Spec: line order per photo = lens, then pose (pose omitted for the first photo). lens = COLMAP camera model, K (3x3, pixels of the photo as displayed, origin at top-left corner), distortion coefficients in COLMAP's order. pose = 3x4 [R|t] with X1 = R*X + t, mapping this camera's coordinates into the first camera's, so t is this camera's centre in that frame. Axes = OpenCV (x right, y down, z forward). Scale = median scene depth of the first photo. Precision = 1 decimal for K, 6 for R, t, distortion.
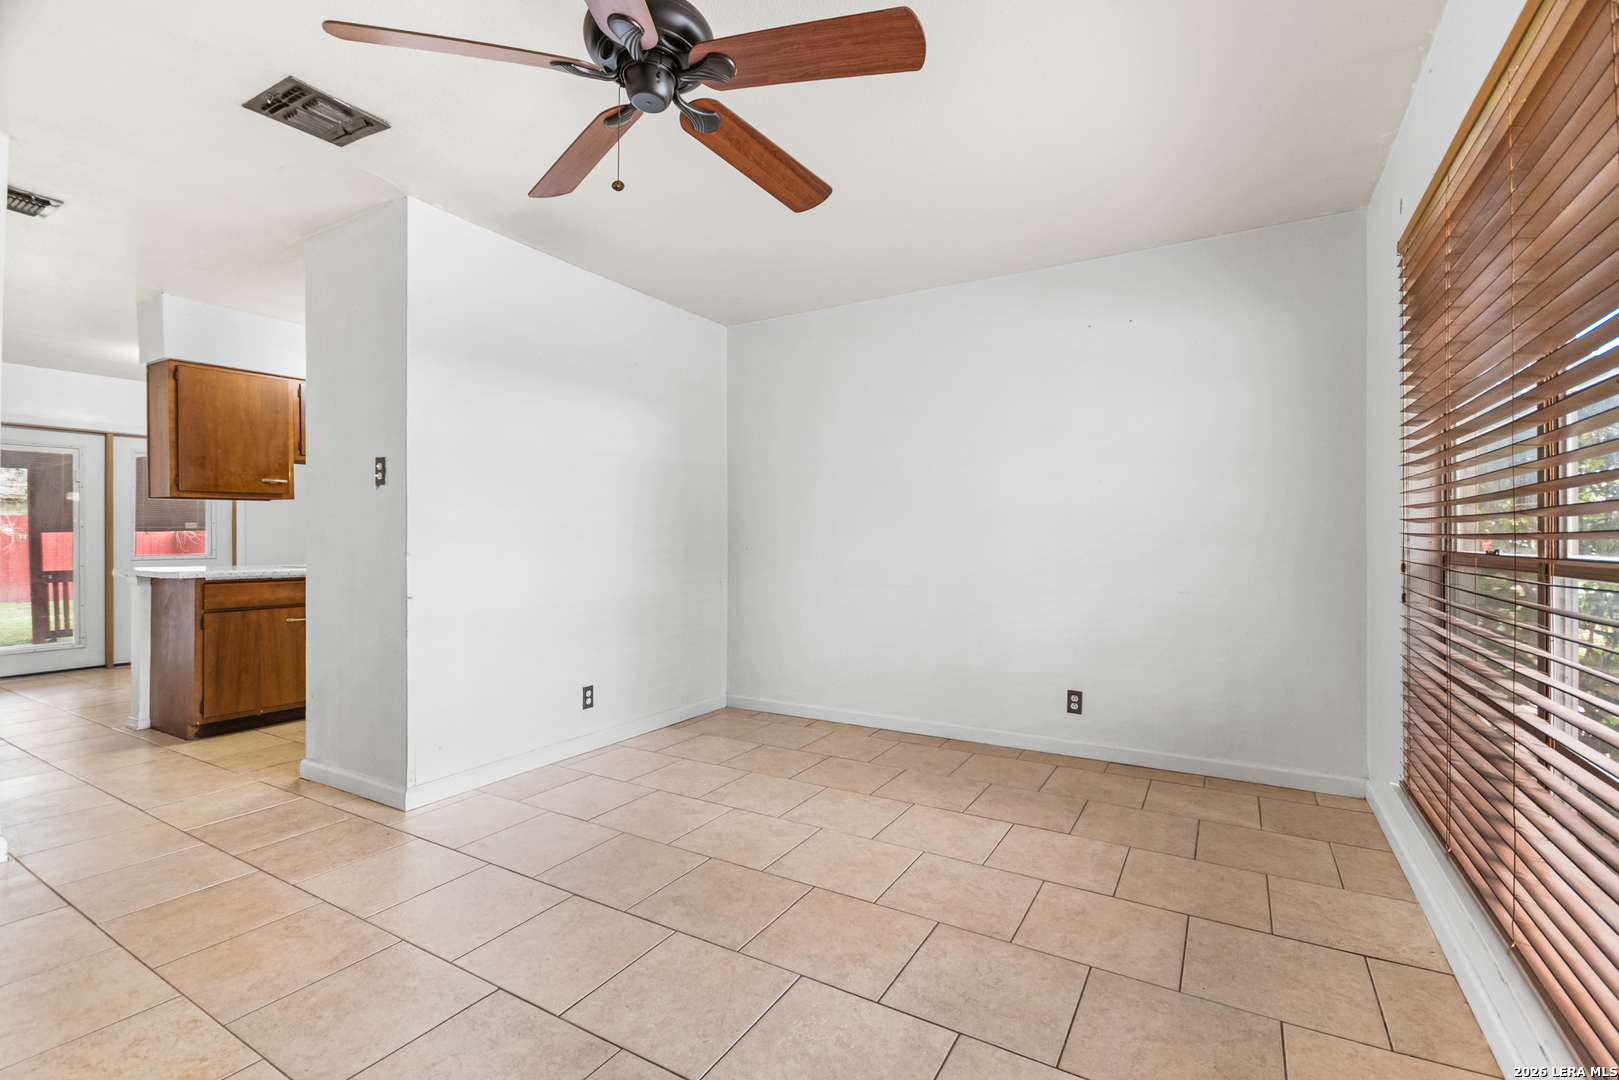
lens RADIAL K [[731.7, 0, 808.4], [0, 731.7, 538.5], [0, 0, 1]] dist [0.000856, -0.000534]
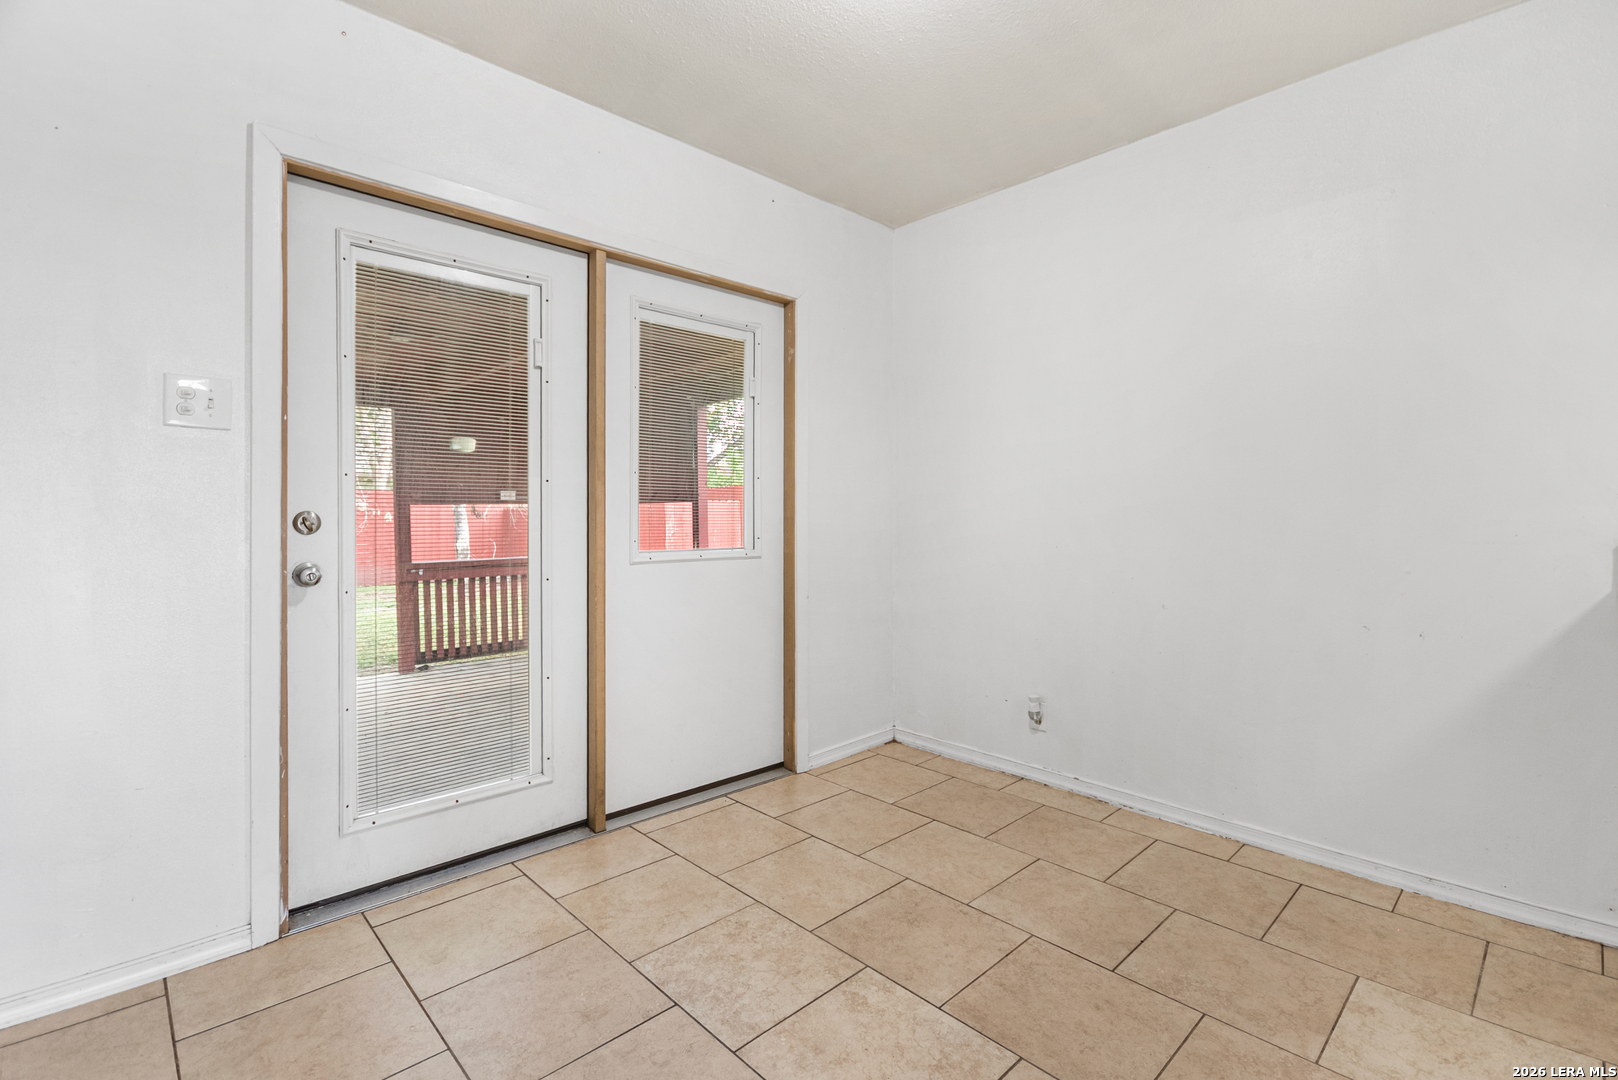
lens RADIAL K [[731.3, 0, 806.8], [0, 731.3, 512.2], [0, 0, 1]] dist [0.000856, -0.000534]
pose [[0.963026, -0.003136, -0.269391, -0.735541], [0.001356, 0.999976, -0.006793, 0.003818], [0.269405, 0.006176, 0.963007, 0.643147]]
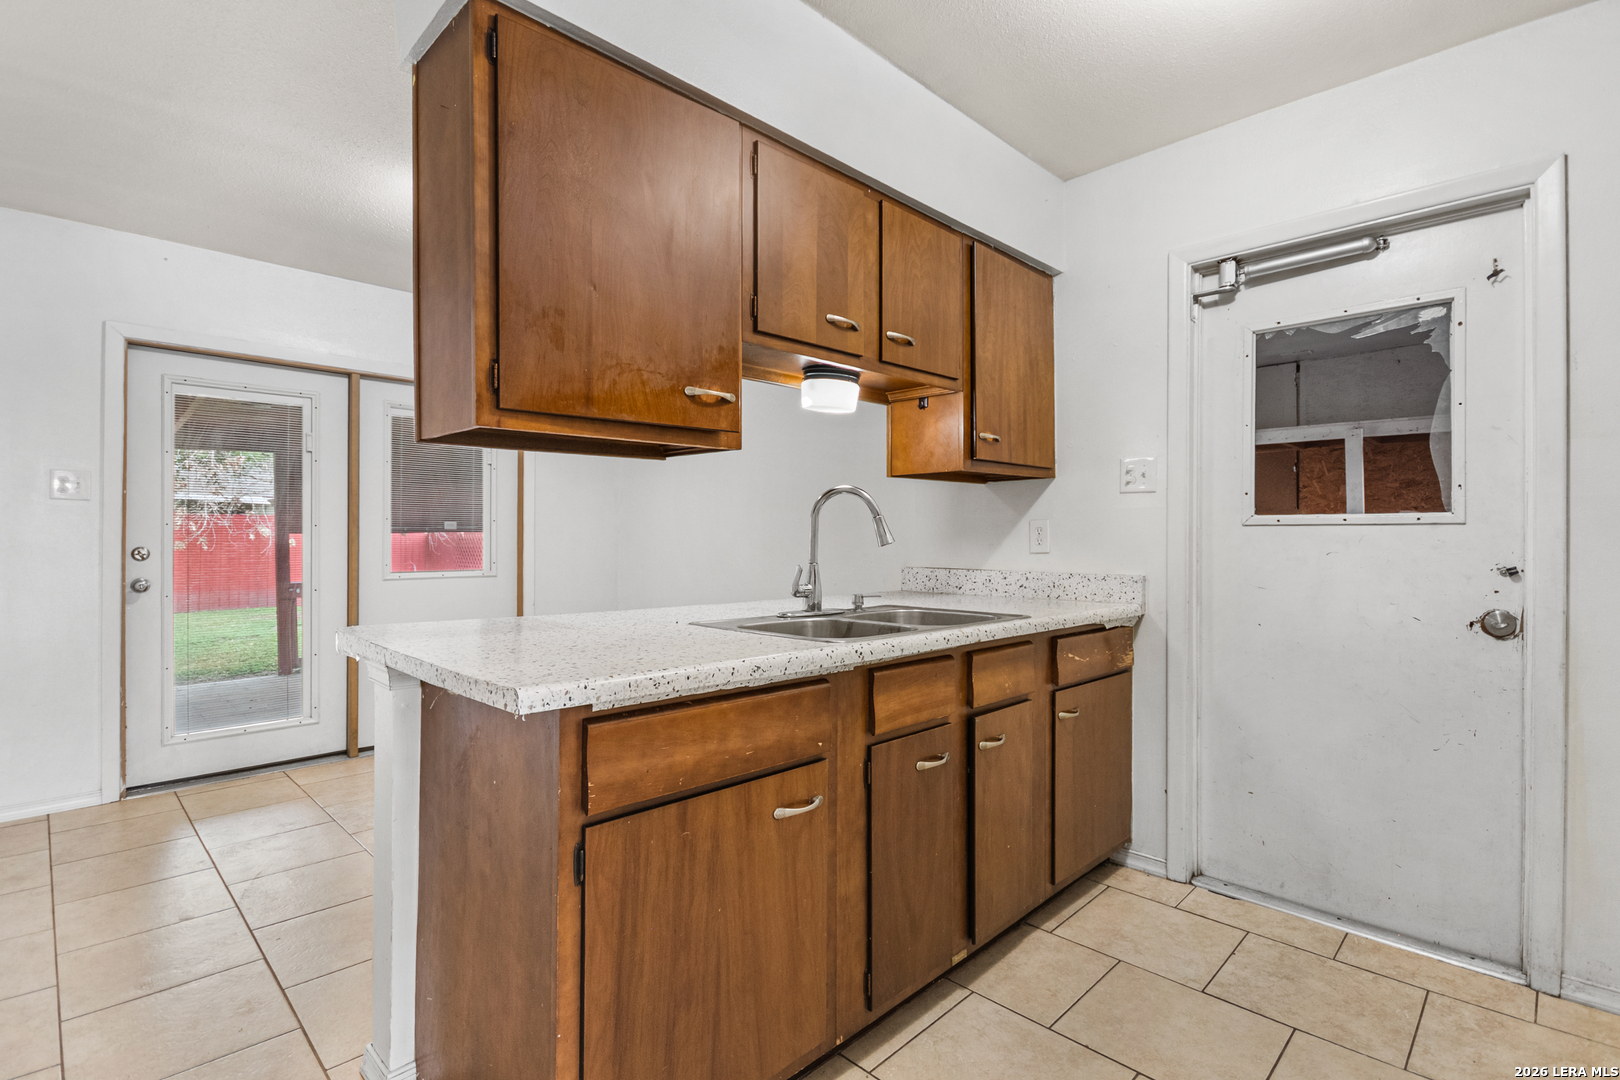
lens RADIAL K [[762.5, 0, 815.6], [0, 762.5, 533.0], [0, 0, 1]] dist [0.002410, -0.003443]
pose [[0.972001, 0.000637, -0.234978, -0.431312], [-0.002703, 0.999960, -0.008471, -0.005810], [0.234963, 0.008869, 0.971964, 0.472851]]
